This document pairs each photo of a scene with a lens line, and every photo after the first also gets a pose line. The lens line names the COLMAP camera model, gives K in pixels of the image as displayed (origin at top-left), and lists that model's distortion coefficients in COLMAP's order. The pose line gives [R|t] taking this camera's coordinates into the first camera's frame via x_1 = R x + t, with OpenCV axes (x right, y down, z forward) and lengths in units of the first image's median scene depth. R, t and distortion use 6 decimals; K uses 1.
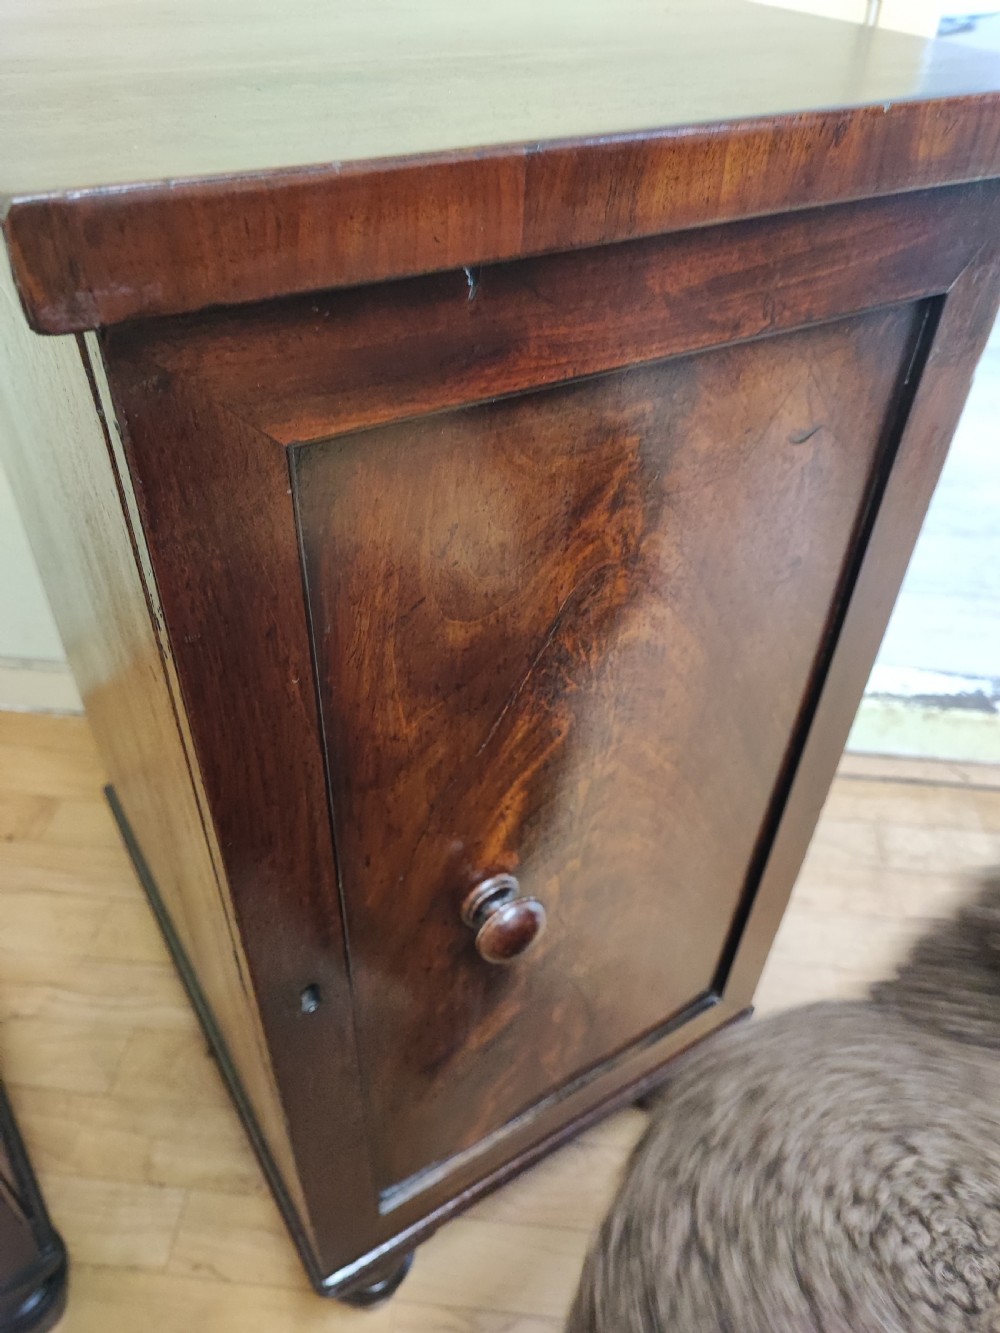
lens RADIAL K [[984.8, 0, 497.2], [0, 984.8, 664.8], [0, 0, 1]] dist [0.008892, -0.029981]
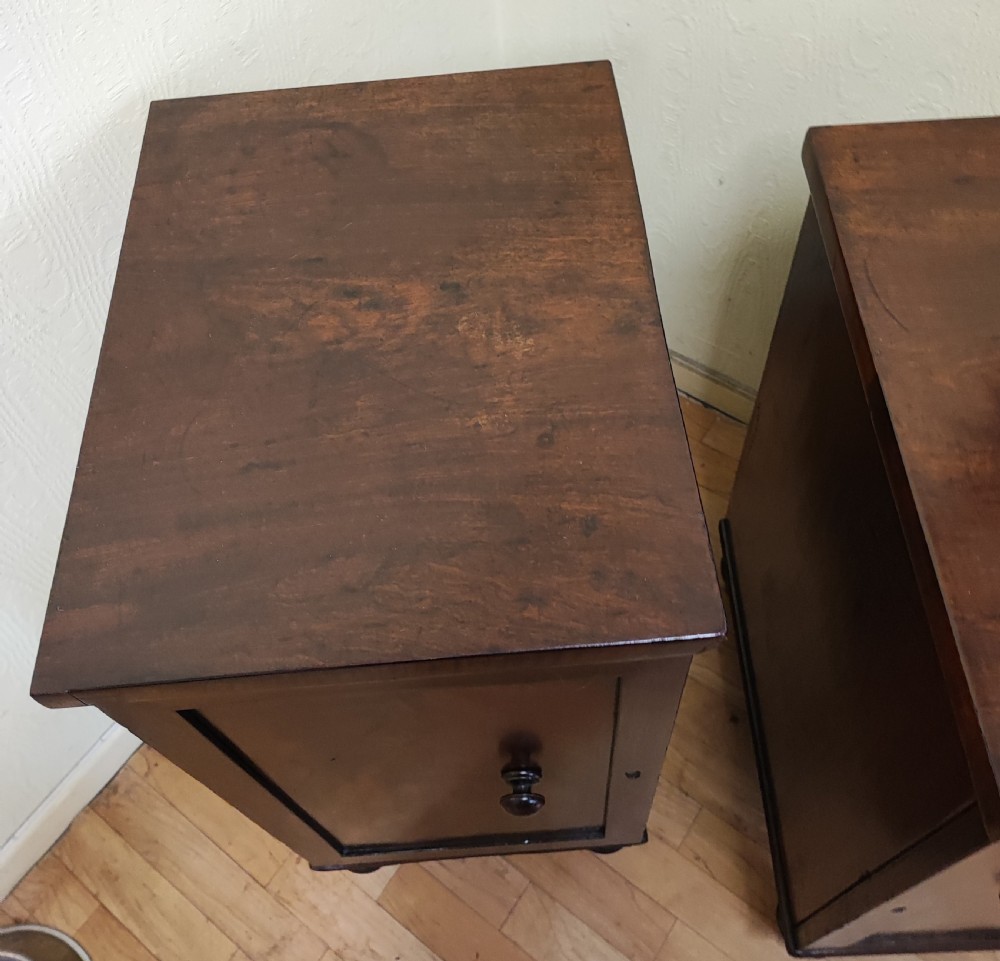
lens RADIAL K [[956.4, 0, 493.0], [0, 956.4, 389.9], [0, 0, 1]] dist [0.015096, 0.000000]
pose [[0.850740, 0.369502, -0.373778, -0.550349], [-0.255517, 0.912232, 0.320225, -0.943408], [0.459296, -0.176922, 0.870486, -0.716514]]
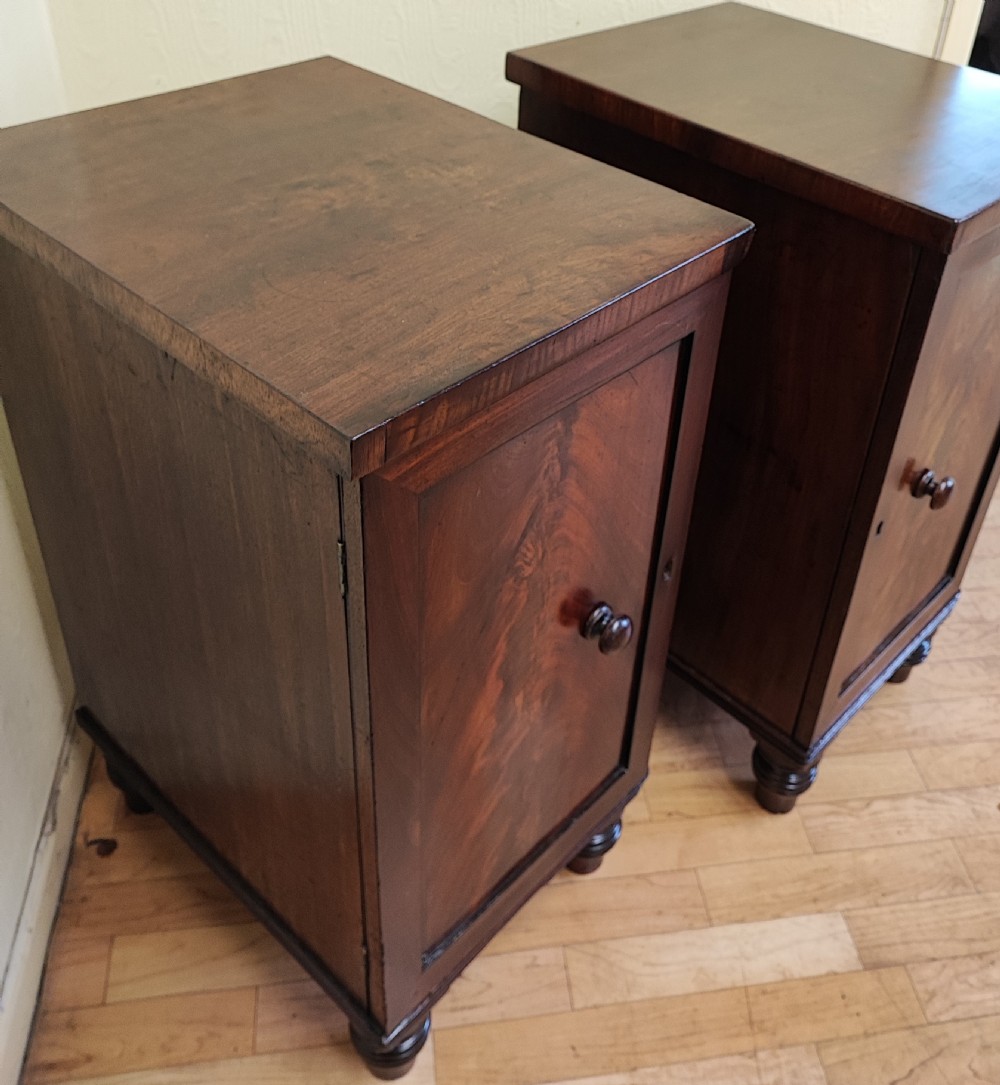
lens RADIAL K [[1114.5, 0, 542.3], [0, 1114.5, 347.6], [0, 0, 1]] dist [-0.012574, 0.000000]
pose [[0.970462, -0.104770, 0.217316, -1.535240], [0.133291, 0.983663, -0.121001, 0.156896], [-0.201088, 0.146393, 0.968572, -1.432964]]
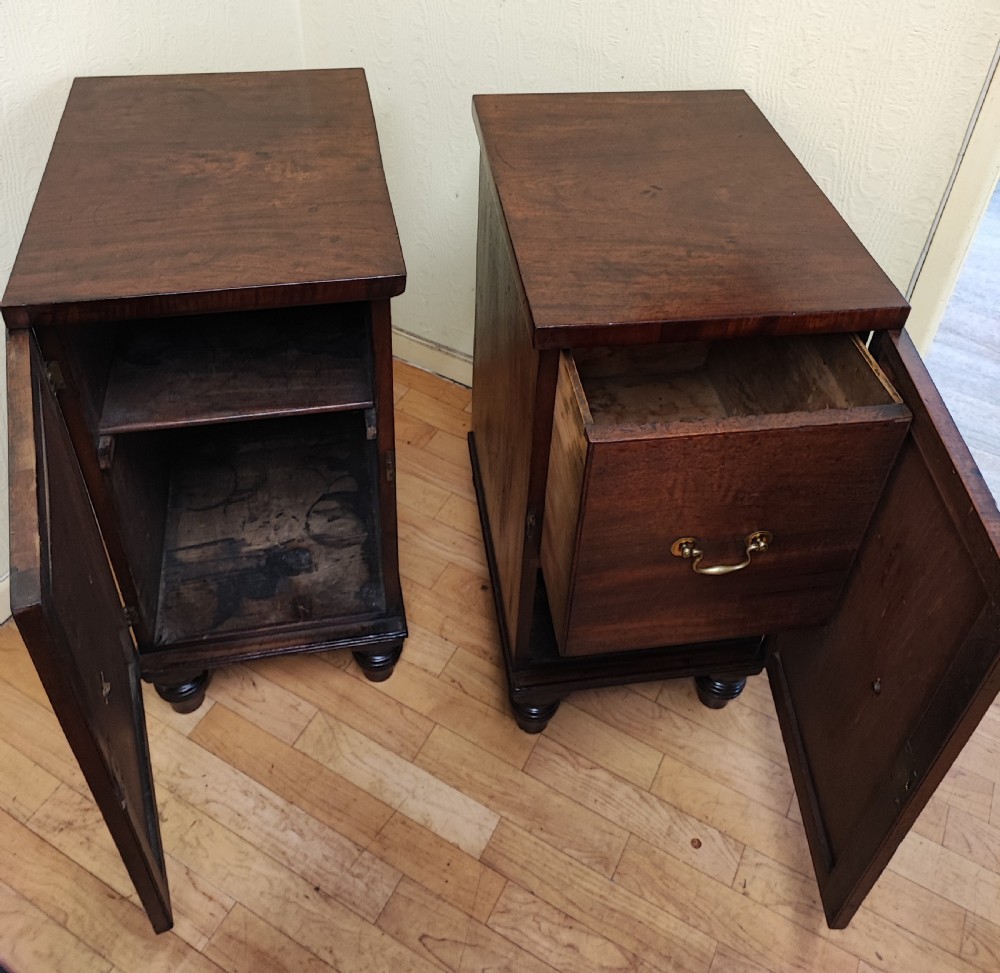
lens RADIAL K [[952.2, 0, 483.0], [0, 952.2, 298.2], [0, 0, 1]] dist [0.011820, 0.000000]
pose [[0.912986, 0.246335, -0.325232, 0.369181], [-0.266773, 0.963571, -0.019061, -0.231425], [0.308689, 0.104165, 0.945442, -1.751615]]
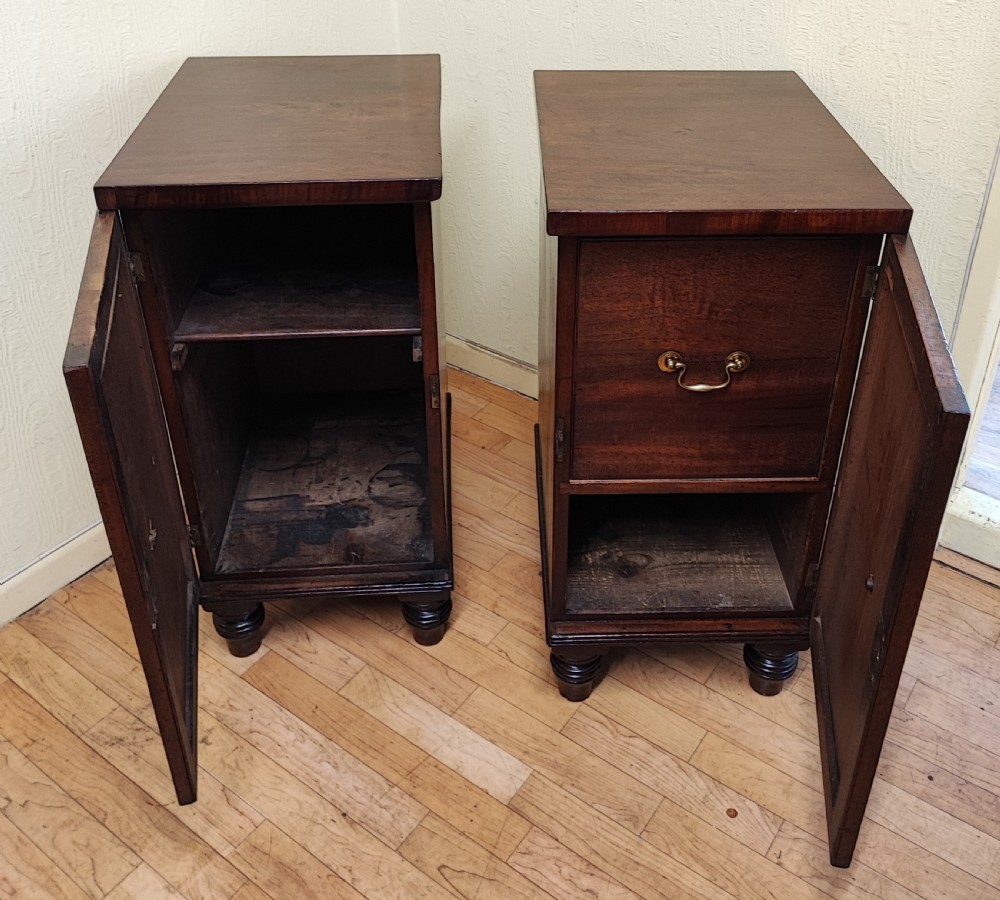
lens RADIAL K [[987.3, 0, 508.3], [0, 987.3, 321.5], [0, 0, 1]] dist [0.028583, 0.000000]
pose [[0.855655, 0.228193, -0.464524, 0.960825], [-0.309849, 0.944788, -0.106625, 0.360859], [0.414546, 0.235166, 0.879118, -1.815032]]
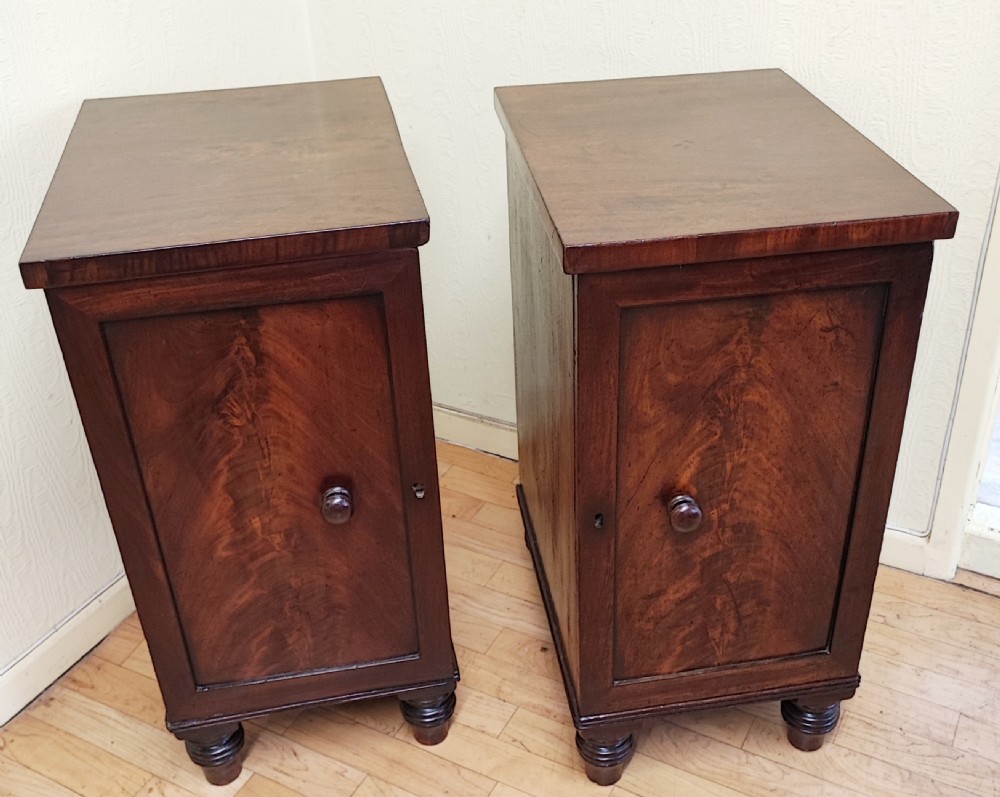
lens RADIAL K [[1085.7, 0, 506.3], [0, 1085.7, 398.4], [0, 0, 1]] dist [0.017300, 0.000000]
pose [[0.915013, 0.156152, -0.371978, 0.631764], [-0.207358, 0.972972, -0.101630, 0.400513], [0.346055, 0.170126, 0.922661, -1.855565]]
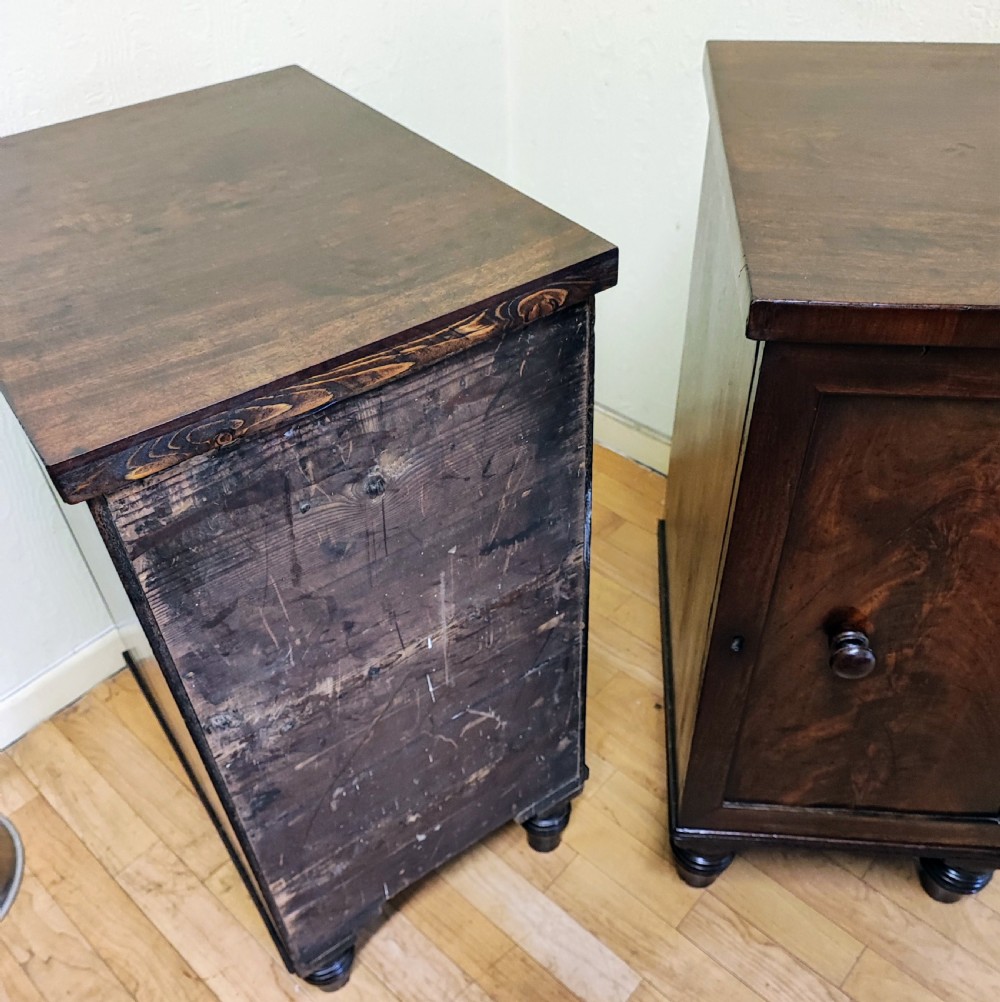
lens RADIAL K [[954.4, 0, 496.6], [0, 954.4, 517.2], [0, 0, 1]] dist [0.016181, 0.000000]
pose [[0.793777, 0.367147, -0.484894, 0.289859], [-0.350440, 0.927694, 0.128748, 0.029908], [0.497102, 0.067729, 0.865045, -1.004256]]
